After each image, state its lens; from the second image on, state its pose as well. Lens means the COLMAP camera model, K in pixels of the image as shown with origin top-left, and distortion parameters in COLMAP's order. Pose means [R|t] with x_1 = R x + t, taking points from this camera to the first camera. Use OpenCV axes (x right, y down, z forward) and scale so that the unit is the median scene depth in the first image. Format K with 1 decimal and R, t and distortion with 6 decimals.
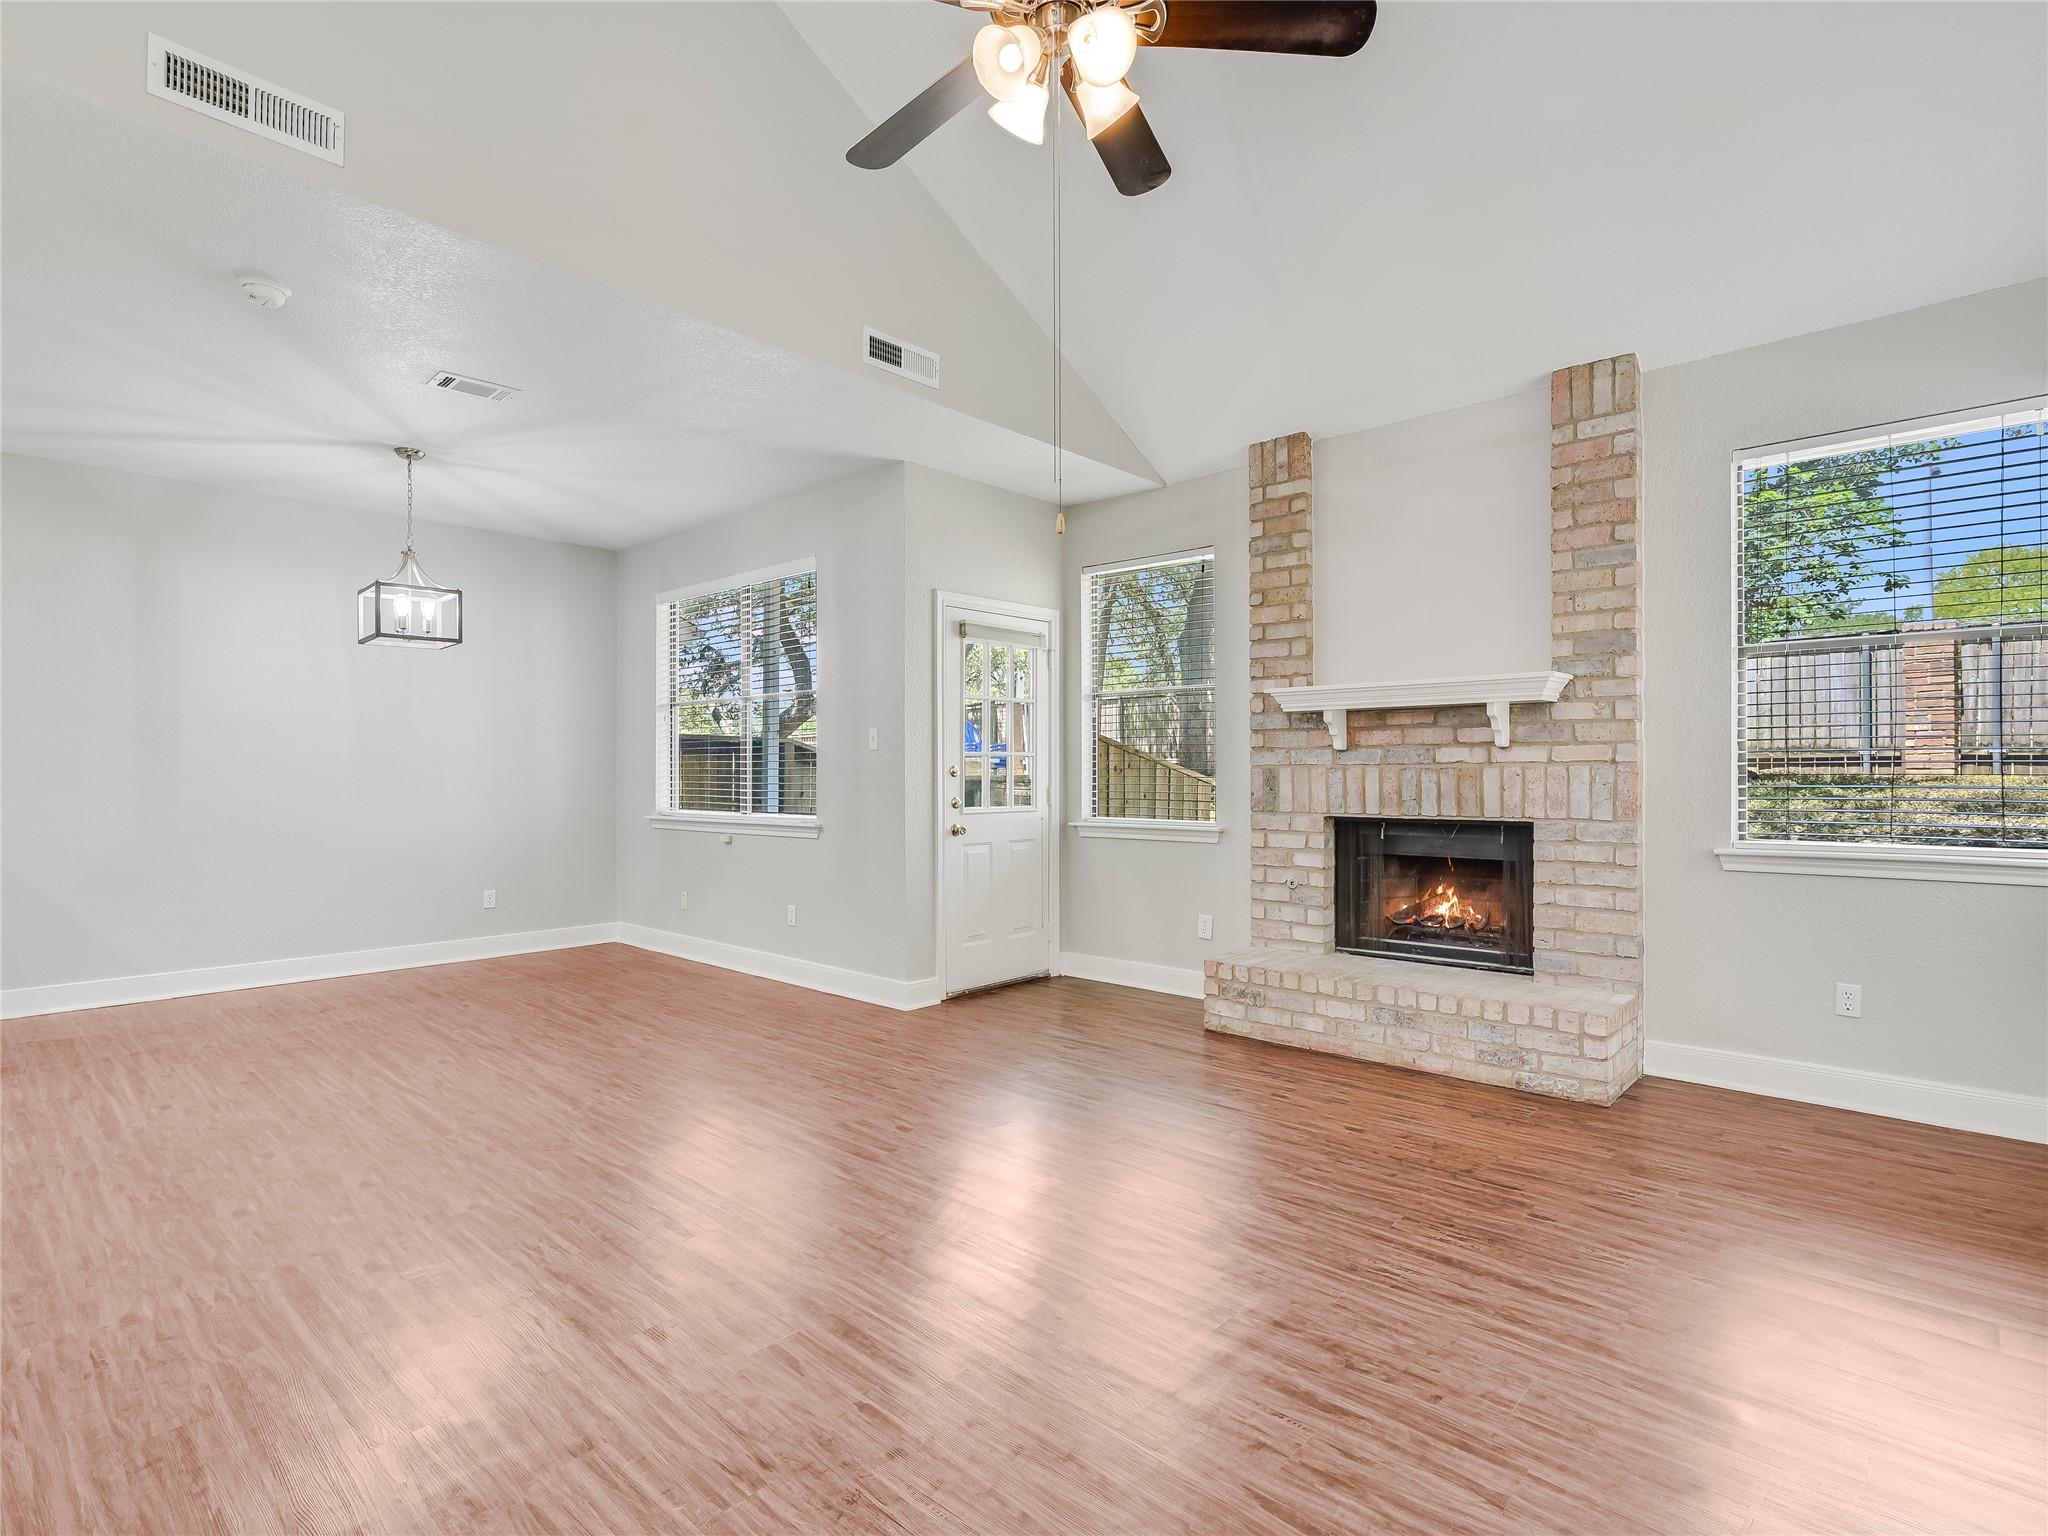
lens RADIAL K [[1016.5, 0, 1024.0], [0, 1016.5, 768.0], [0, 0, 1]] dist [-0.006071, -0.000358]
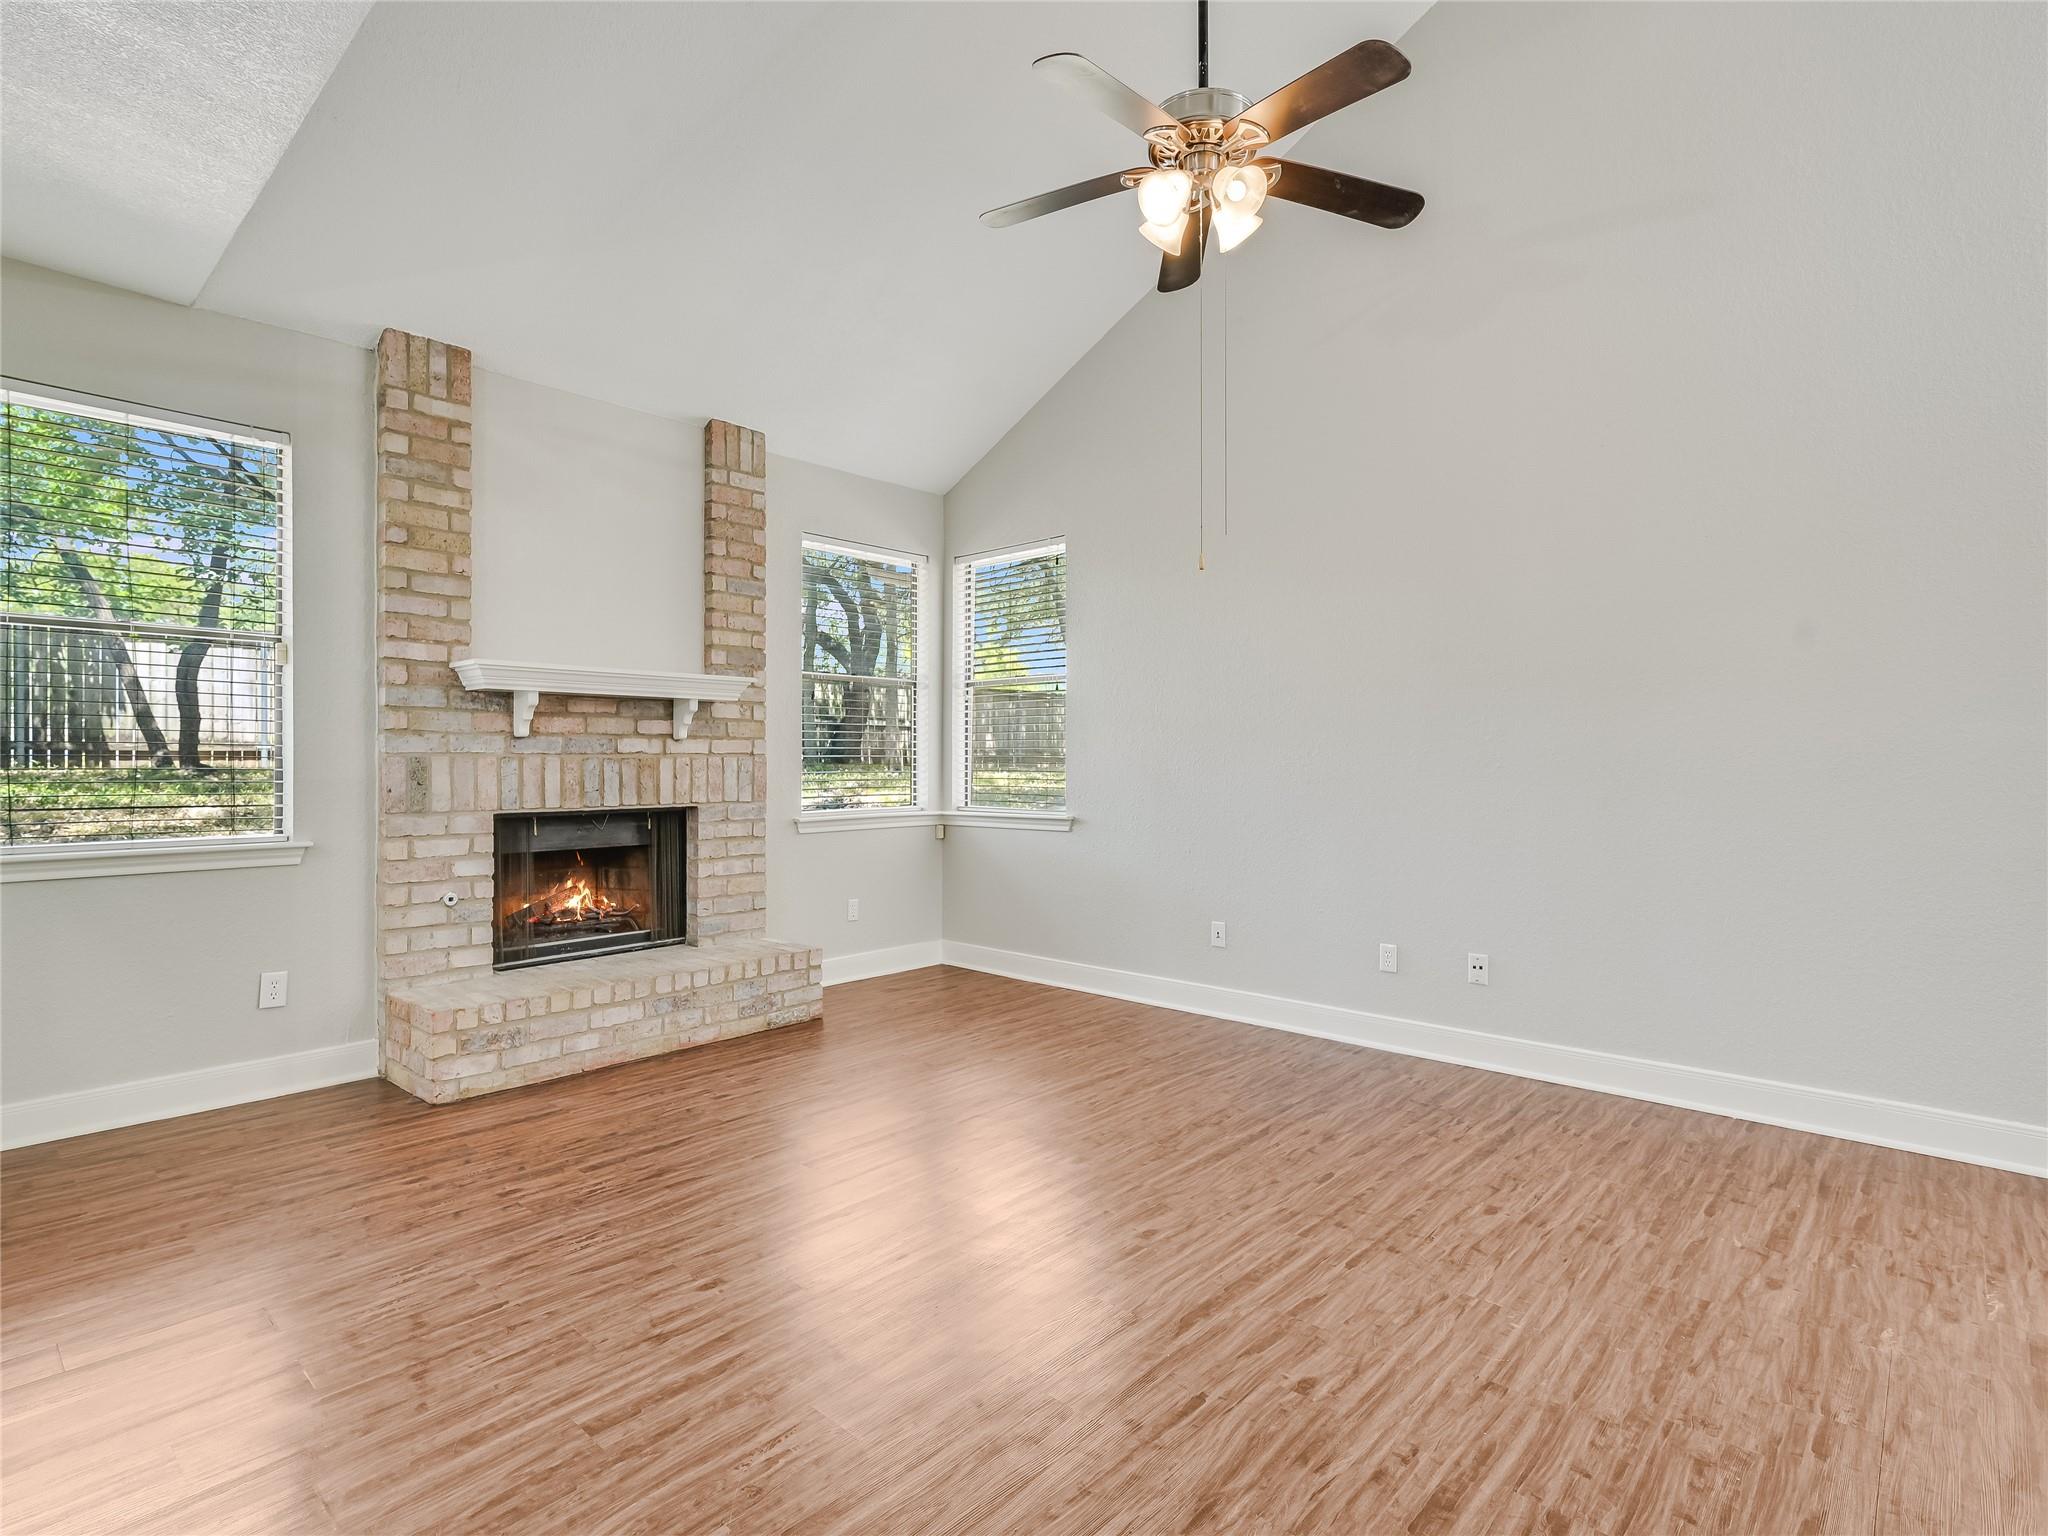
lens RADIAL K [[1016.5, 0, 1024.0], [0, 1016.5, 768.0], [0, 0, 1]] dist [-0.006071, -0.000358]
pose [[0.001401, -0.002330, 0.999996, -0.608614], [-0.002356, 0.999995, 0.002333, 0.006475], [-0.999996, -0.002359, 0.001395, 0.607481]]
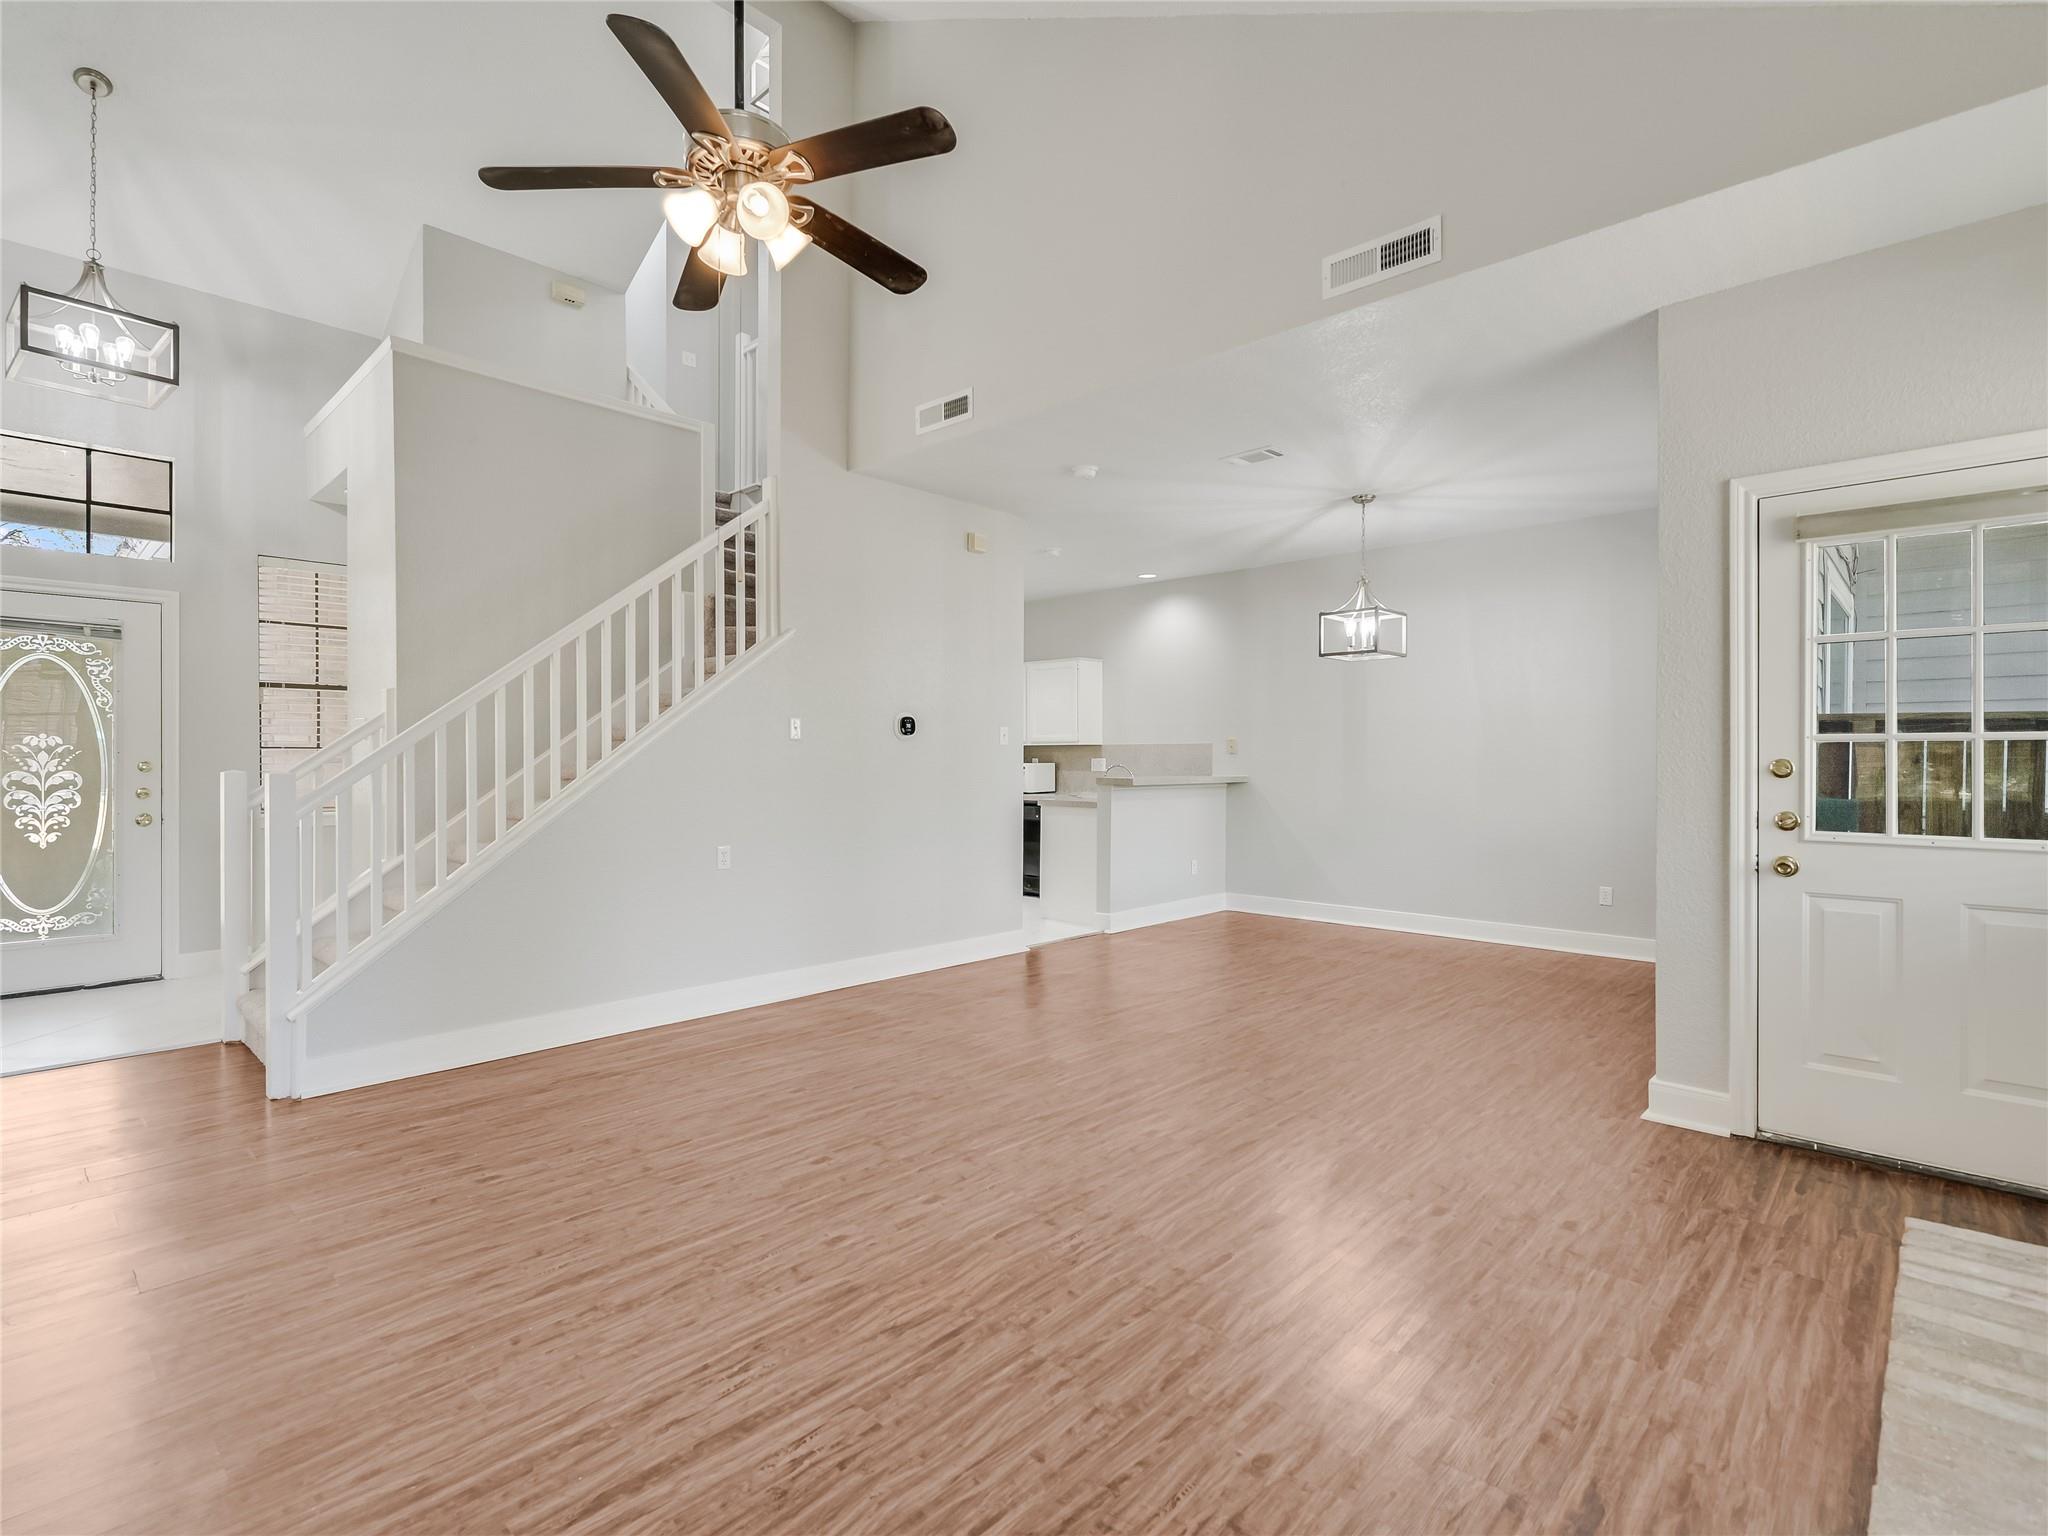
lens RADIAL K [[995.4, 0, 1024.0], [0, 995.4, 768.0], [0, 0, 1]] dist [-0.002521, -0.000376]
pose [[-0.017078, 0.006896, -0.999830, 0.641005], [-0.001706, 0.999975, 0.006926, -0.000097], [0.999853, 0.001824, -0.017066, 0.686399]]
